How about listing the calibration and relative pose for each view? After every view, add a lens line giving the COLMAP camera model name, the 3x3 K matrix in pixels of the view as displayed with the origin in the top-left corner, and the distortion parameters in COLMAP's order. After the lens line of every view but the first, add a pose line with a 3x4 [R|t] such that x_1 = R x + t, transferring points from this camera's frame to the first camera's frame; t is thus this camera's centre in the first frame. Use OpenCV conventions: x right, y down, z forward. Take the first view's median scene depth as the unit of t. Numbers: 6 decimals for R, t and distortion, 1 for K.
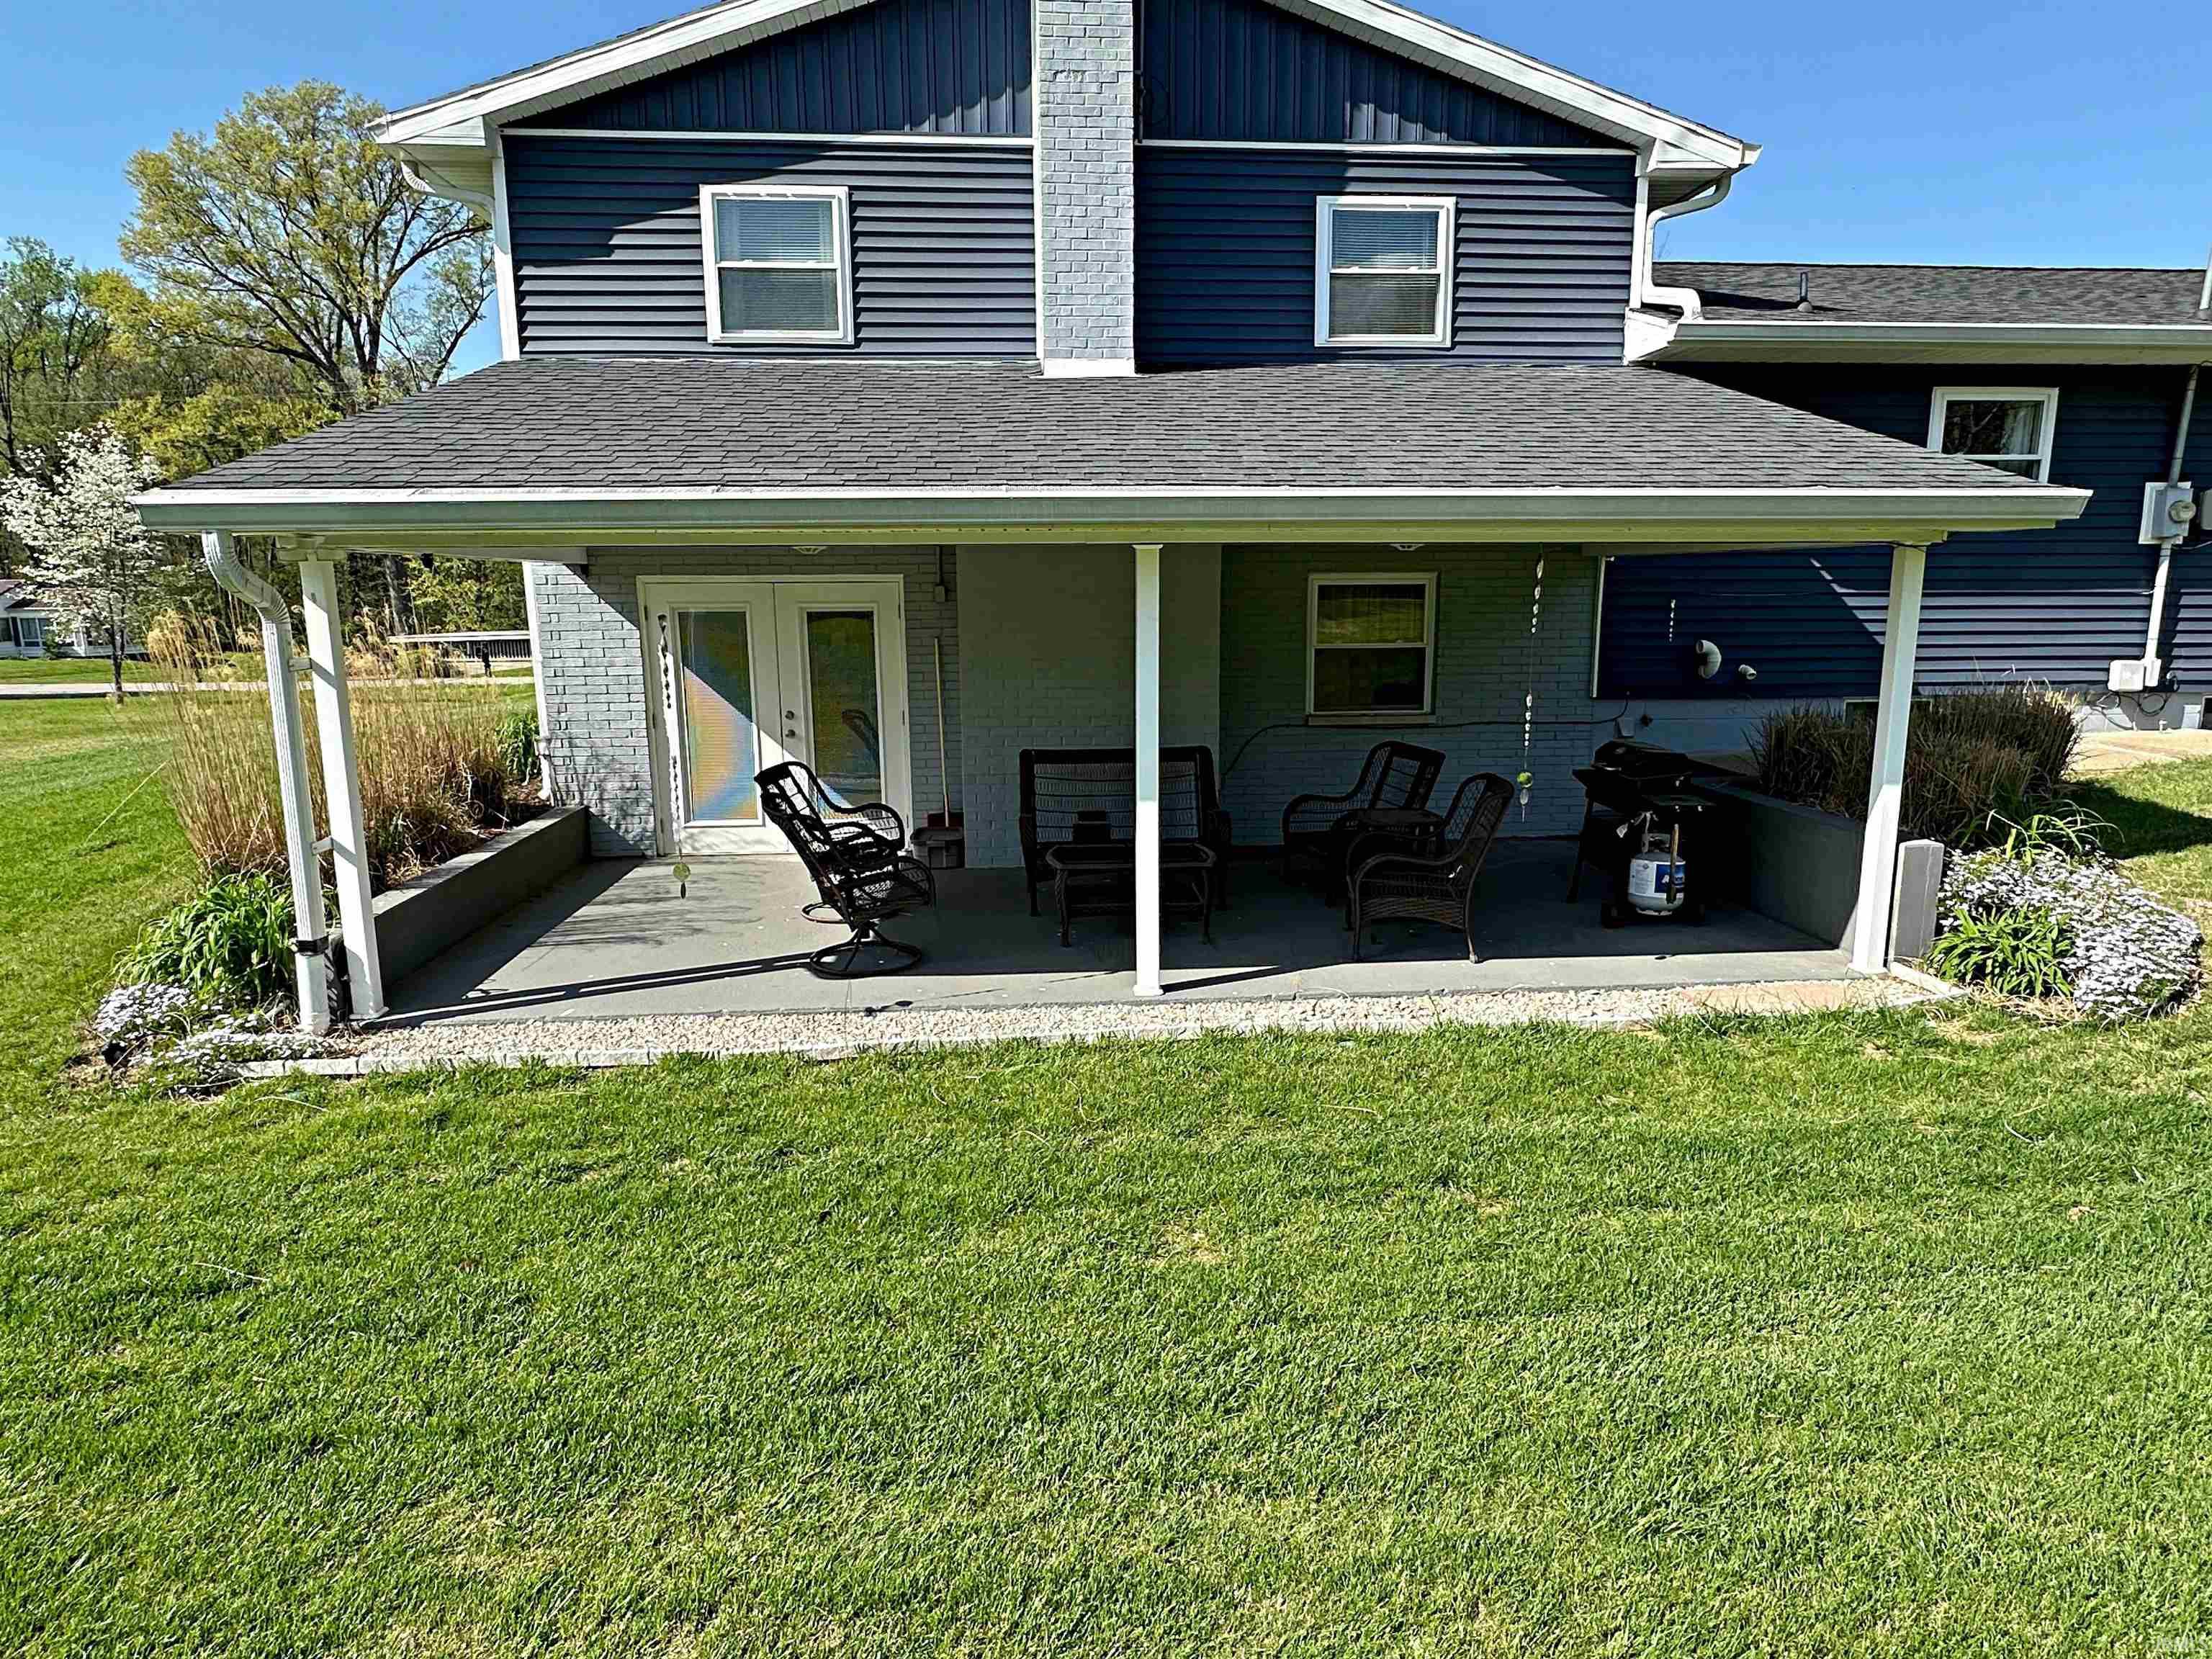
lens RADIAL K [[1310.0, 0, 1106.3], [0, 1310.0, 835.9], [0, 0, 1]] dist [-0.003670, 0.001437]
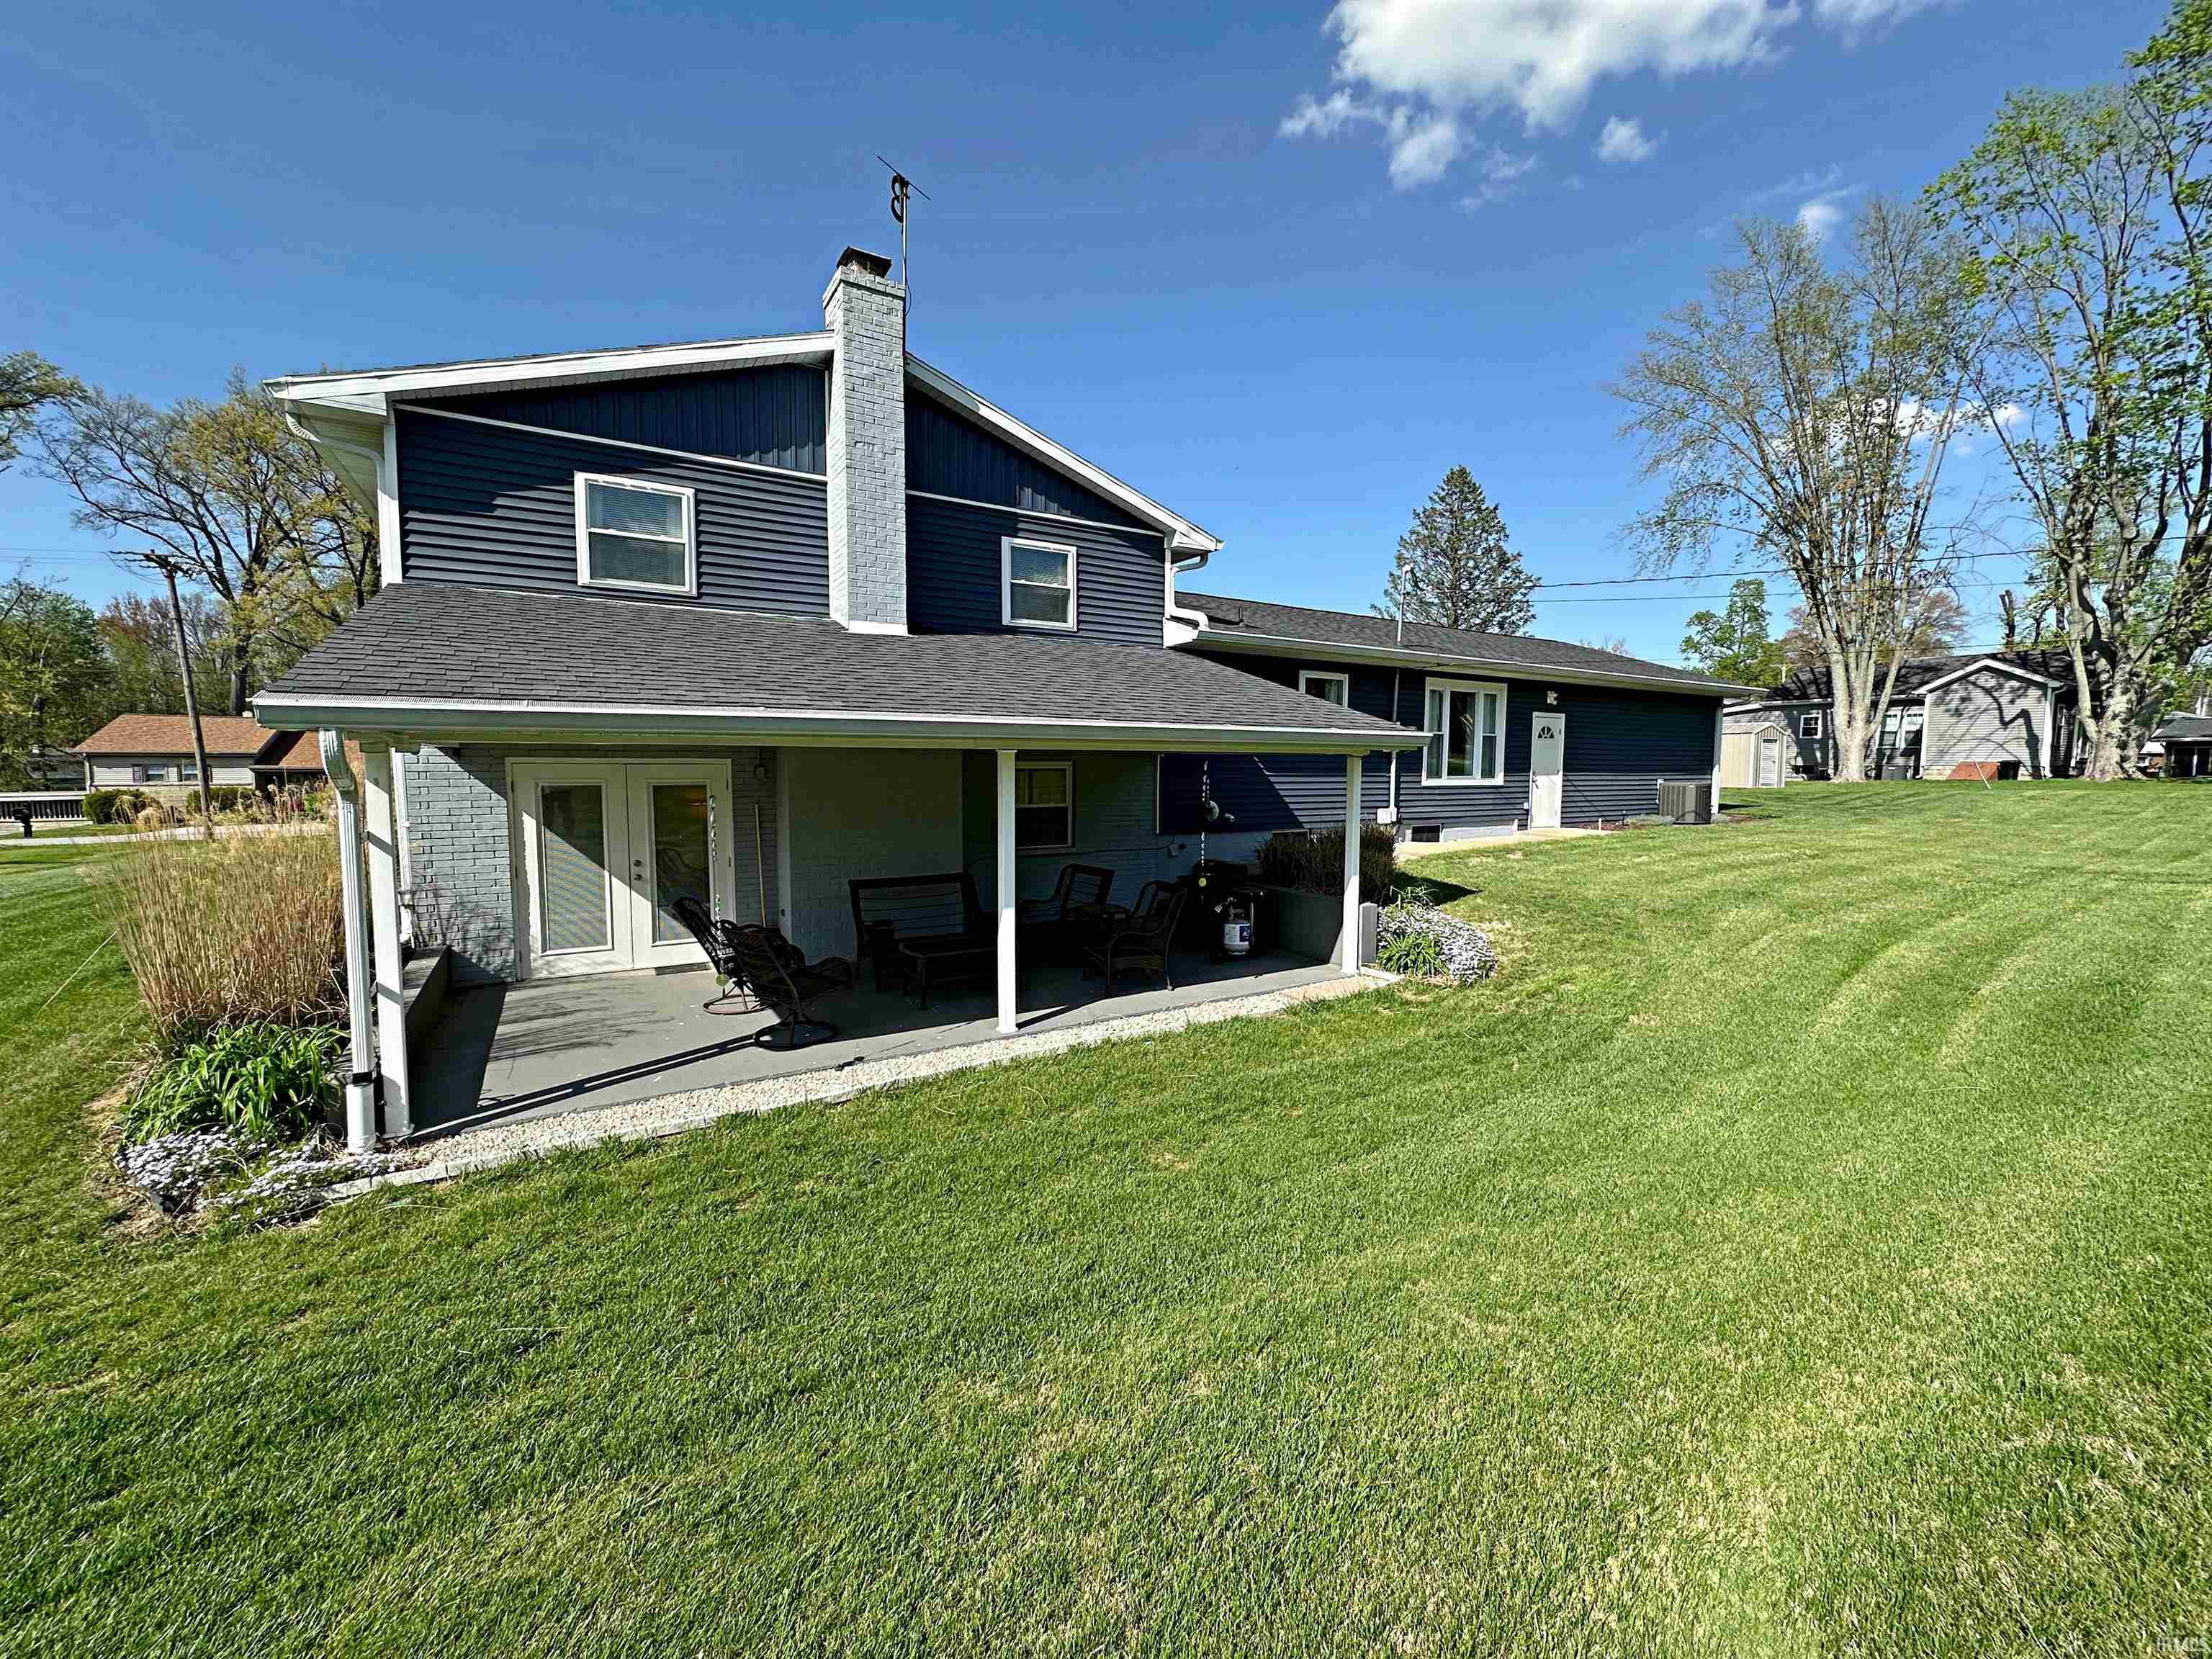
lens RADIAL K [[918.1, 0, 1102.7], [0, 918.1, 827.7], [0, 0, 1]] dist [-0.001871, 0.000577]
pose [[0.883071, -0.022423, 0.468703, -0.298016], [0.074405, 0.992912, -0.092682, -0.008490], [-0.463302, 0.116719, 0.878480, -0.034190]]
